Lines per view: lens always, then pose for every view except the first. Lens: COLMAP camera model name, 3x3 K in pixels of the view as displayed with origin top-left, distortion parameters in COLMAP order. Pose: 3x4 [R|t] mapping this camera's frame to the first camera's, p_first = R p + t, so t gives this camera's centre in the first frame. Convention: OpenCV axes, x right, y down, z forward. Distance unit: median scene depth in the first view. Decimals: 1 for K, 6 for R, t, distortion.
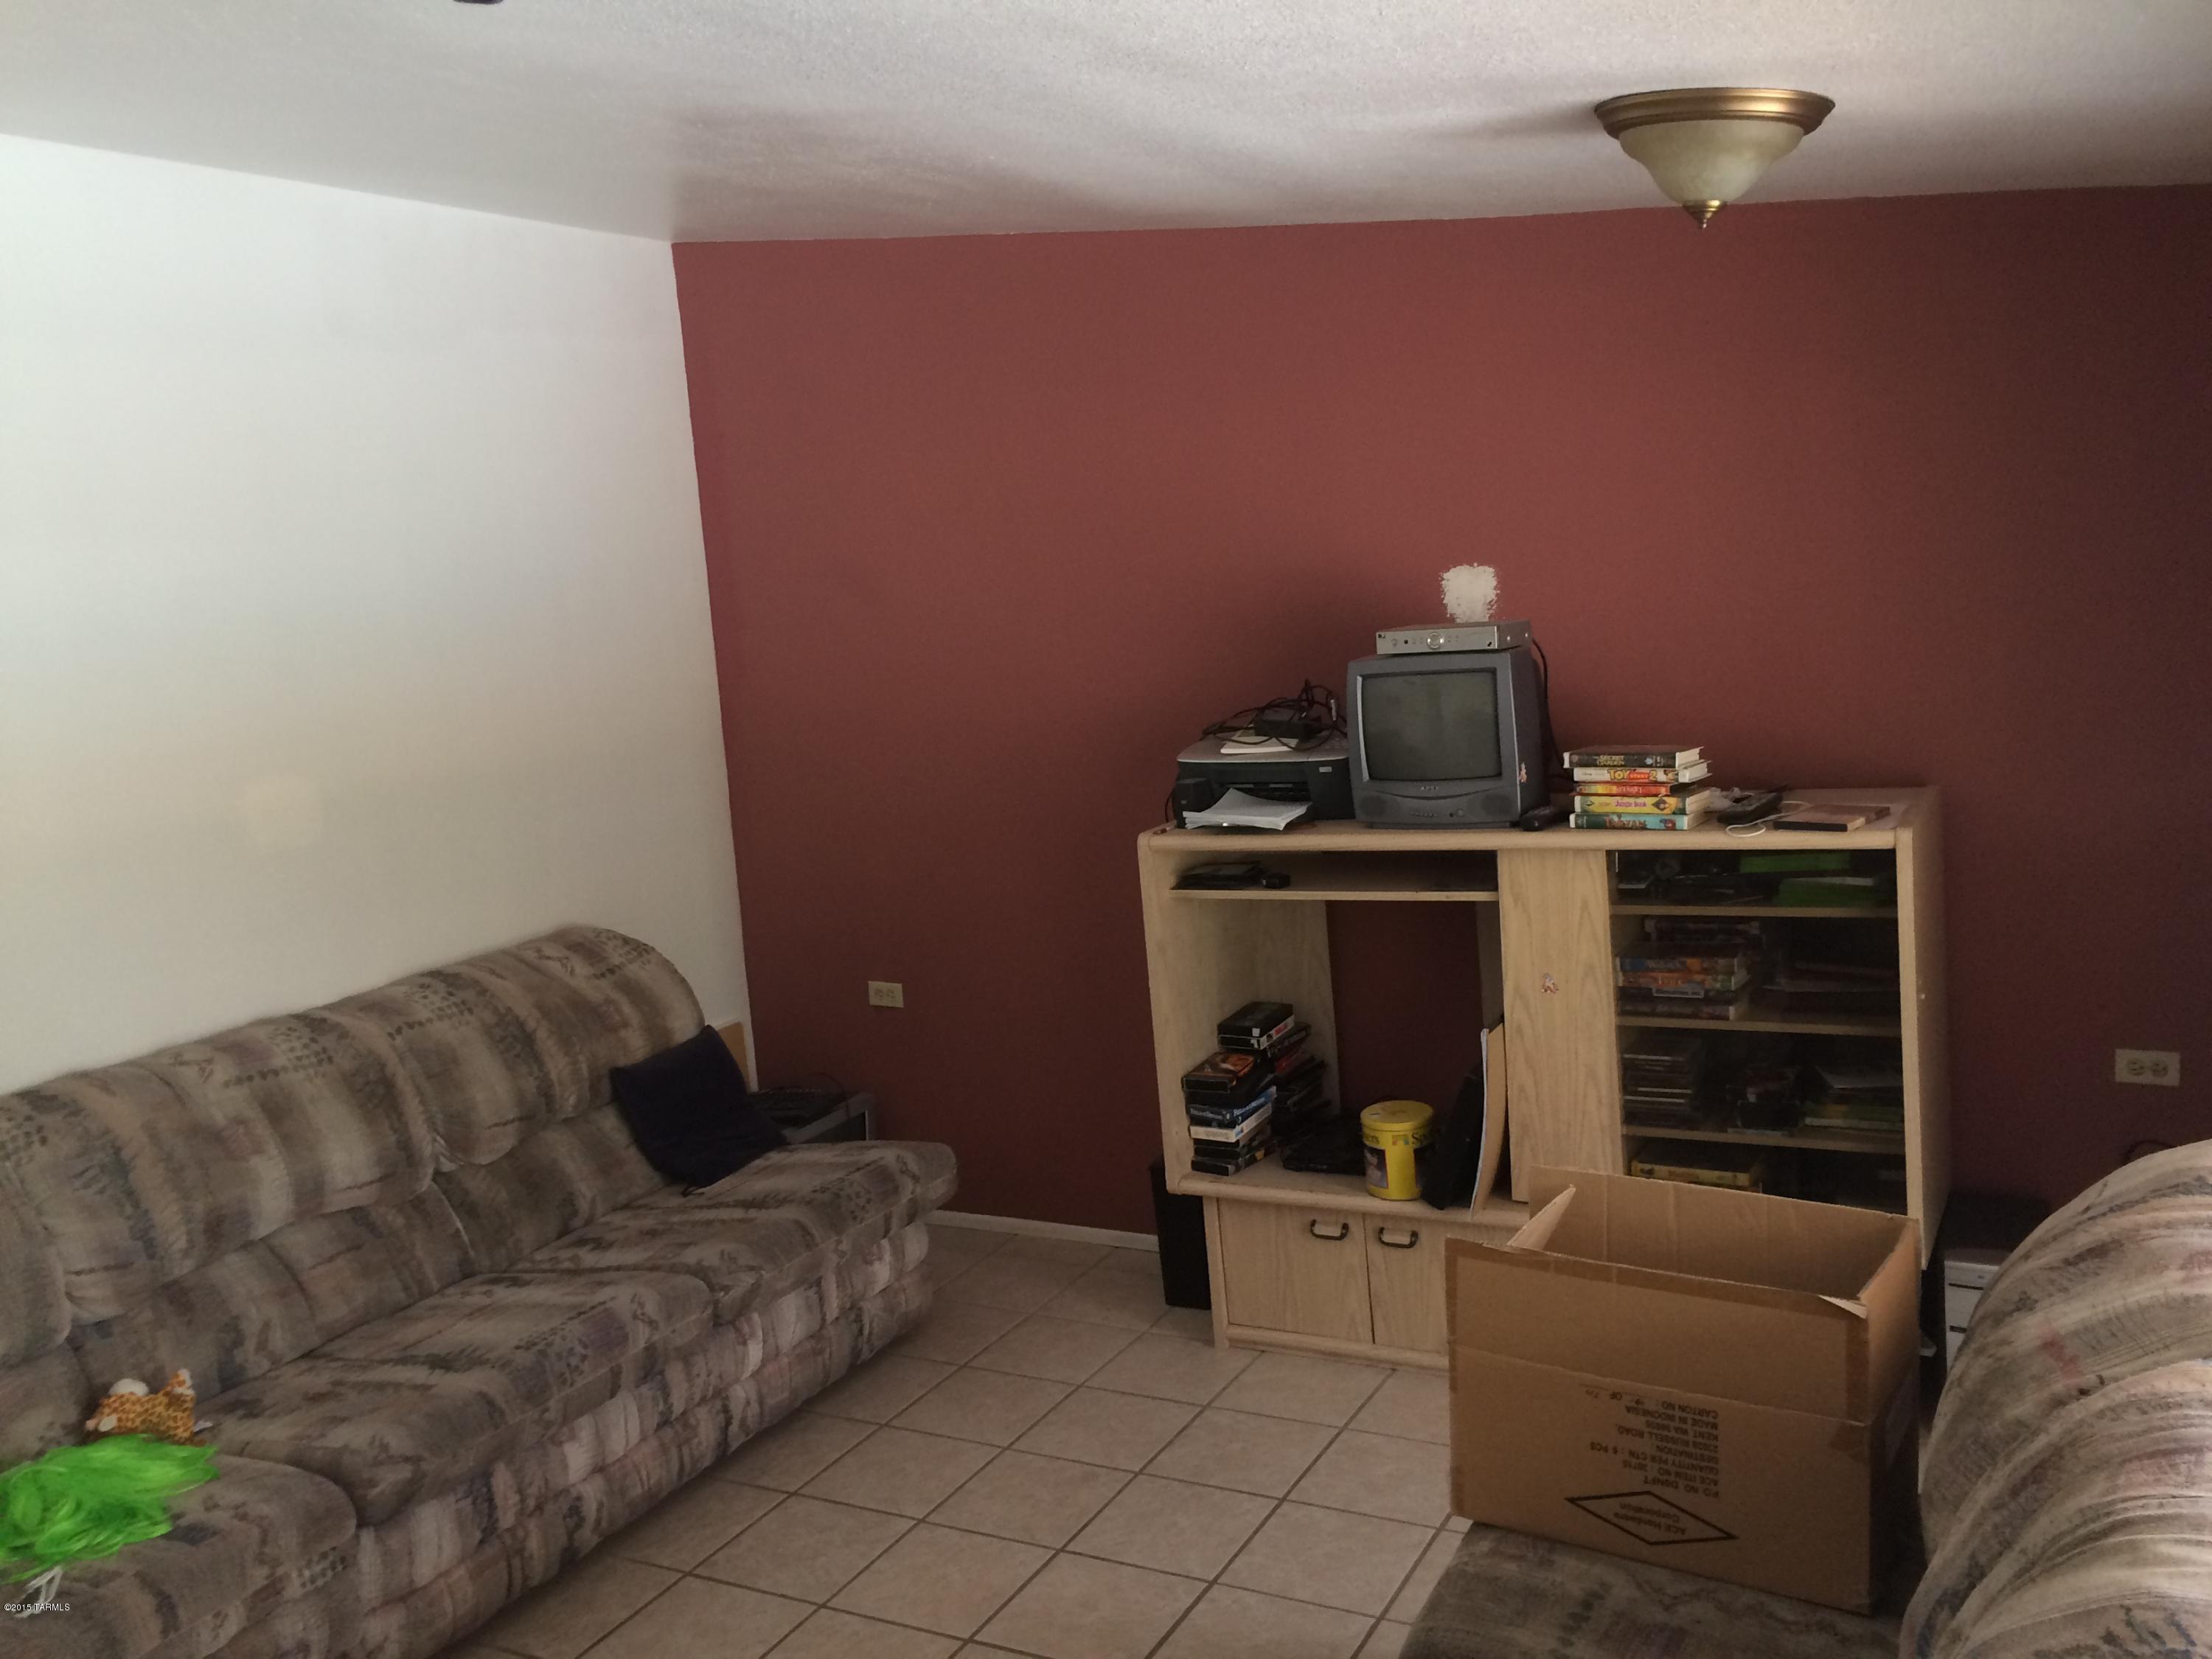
lens RADIAL K [[1904.9, 0, 1105.4], [0, 1904.9, 821.7], [0, 0, 1]] dist [0.077771, -0.100275]
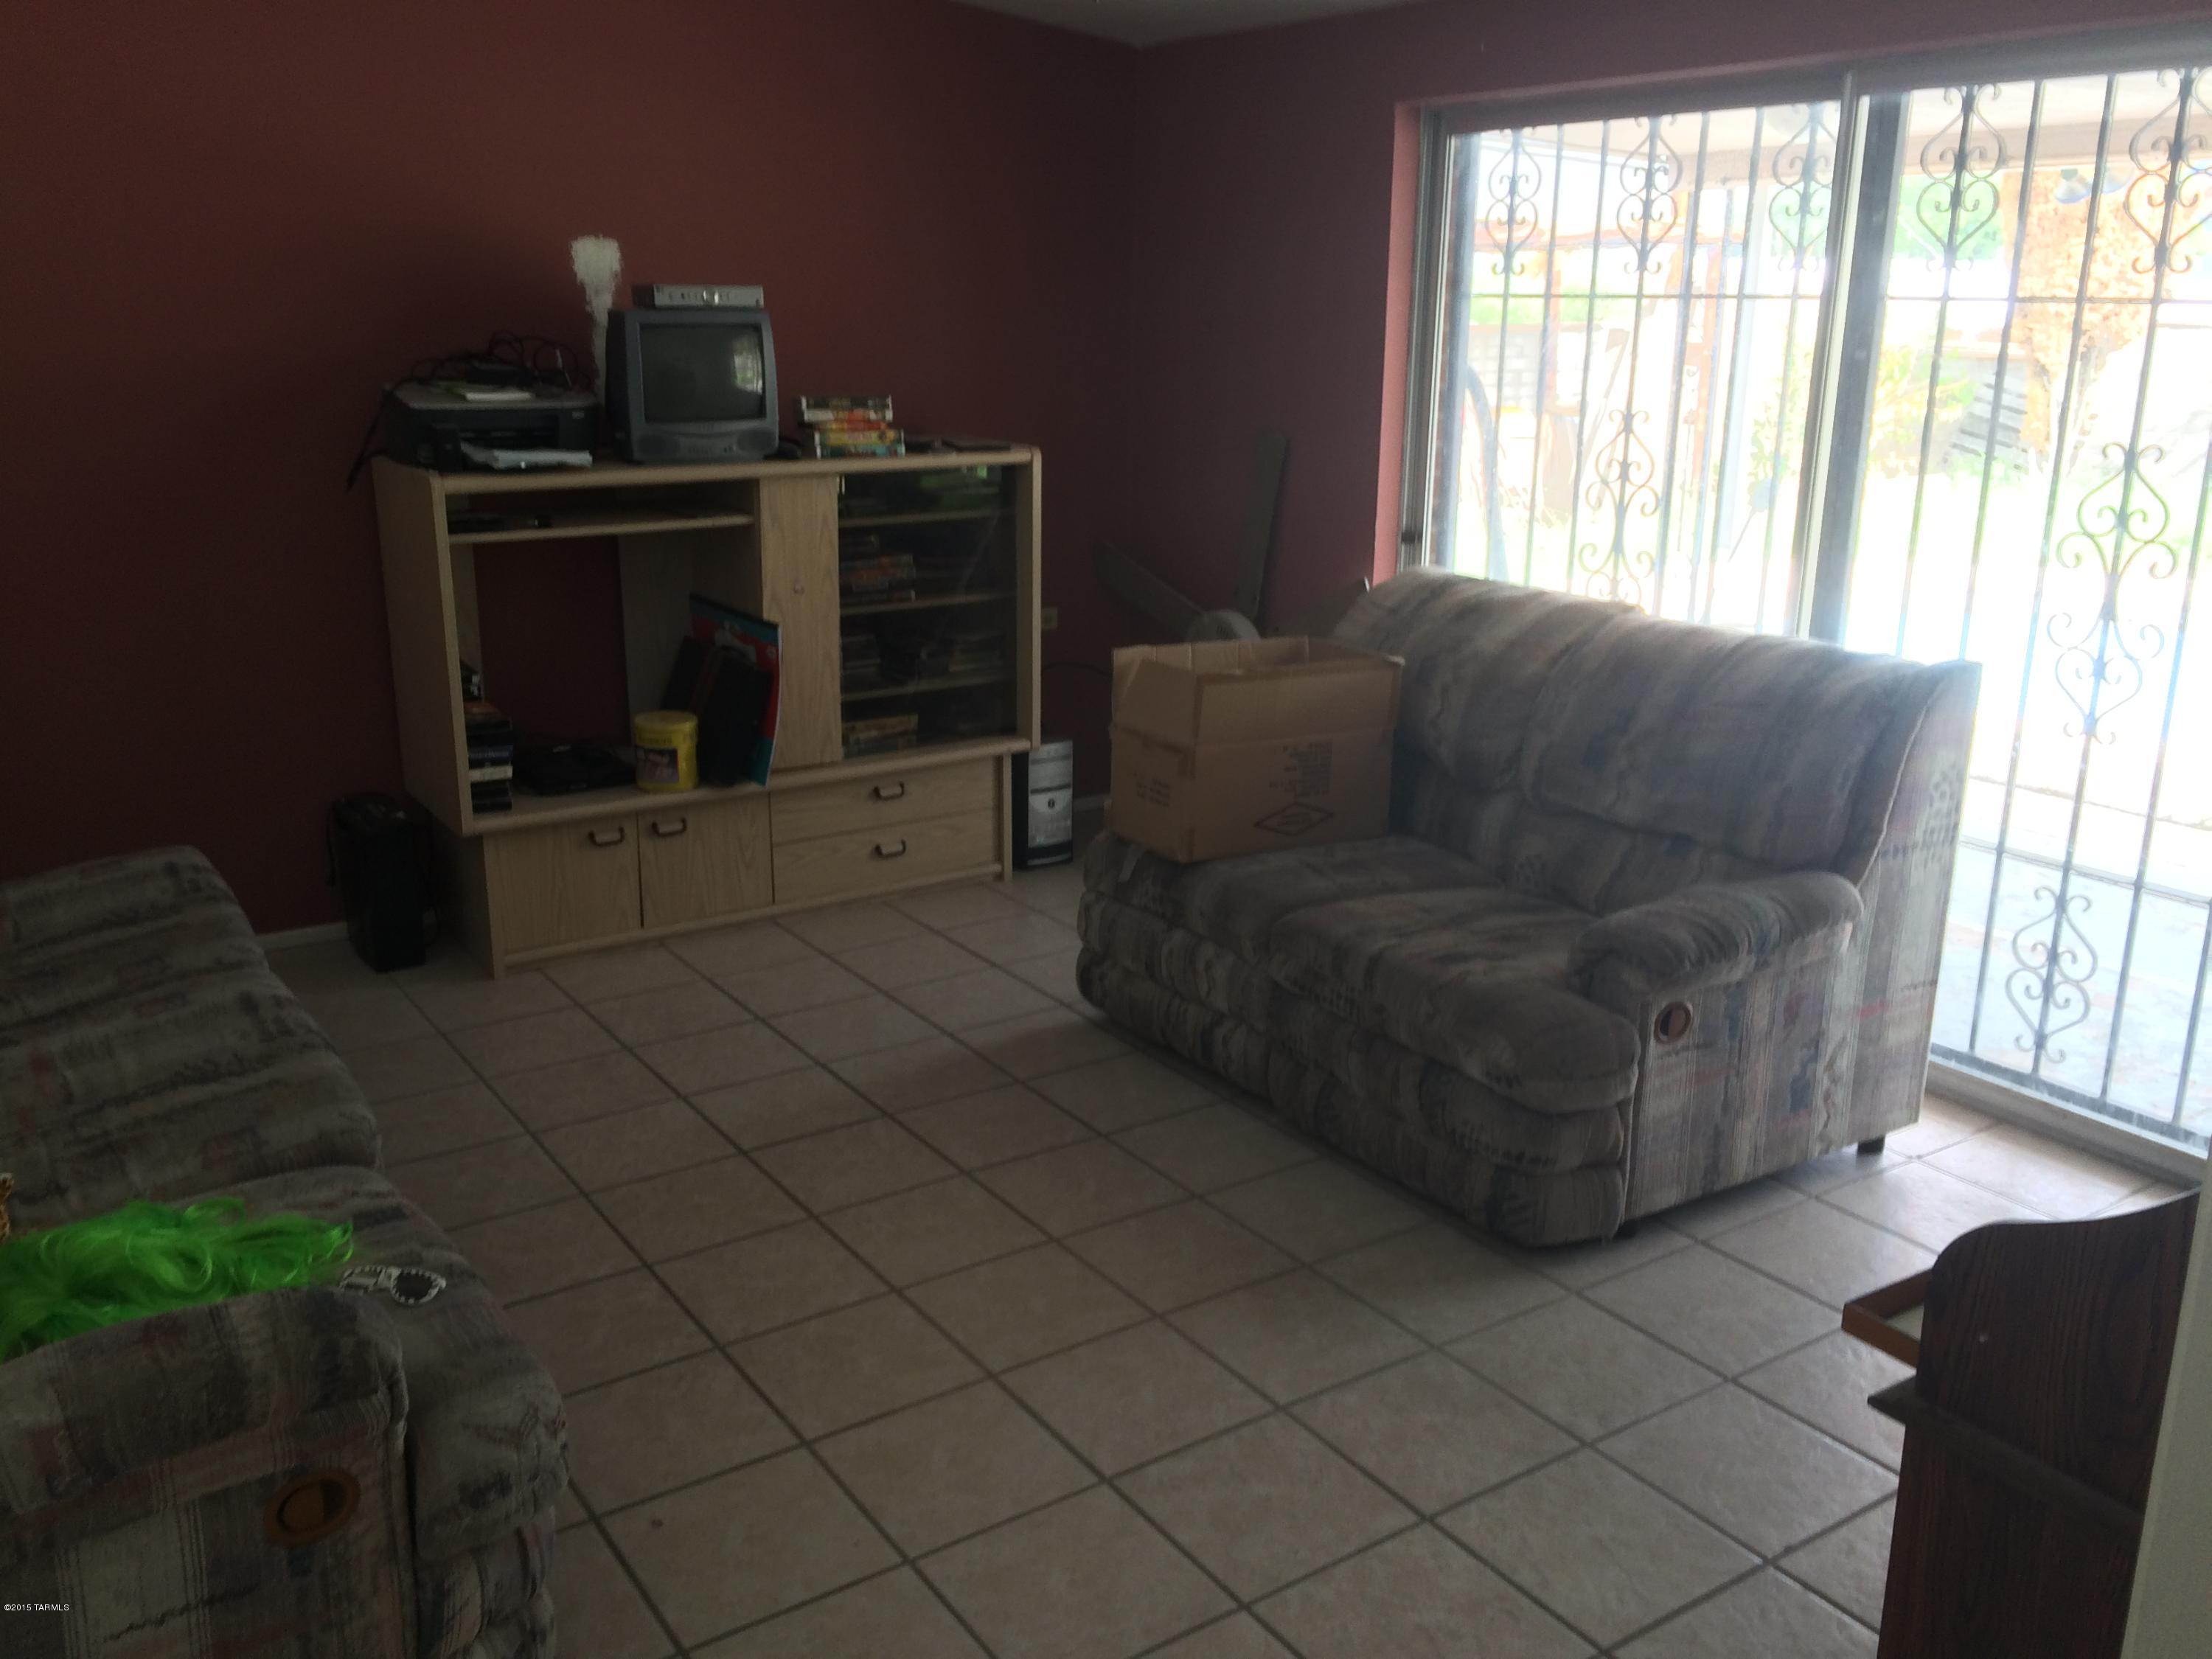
lens RADIAL K [[1904.9, 0, 1105.4], [0, 1904.9, 821.7], [0, 0, 1]] dist [0.077771, -0.100275]
pose [[0.458675, -0.159519, 0.874169, -0.799458], [0.075444, 0.987194, 0.140558, 0.076125], [-0.885395, 0.001480, 0.464836, 0.242003]]
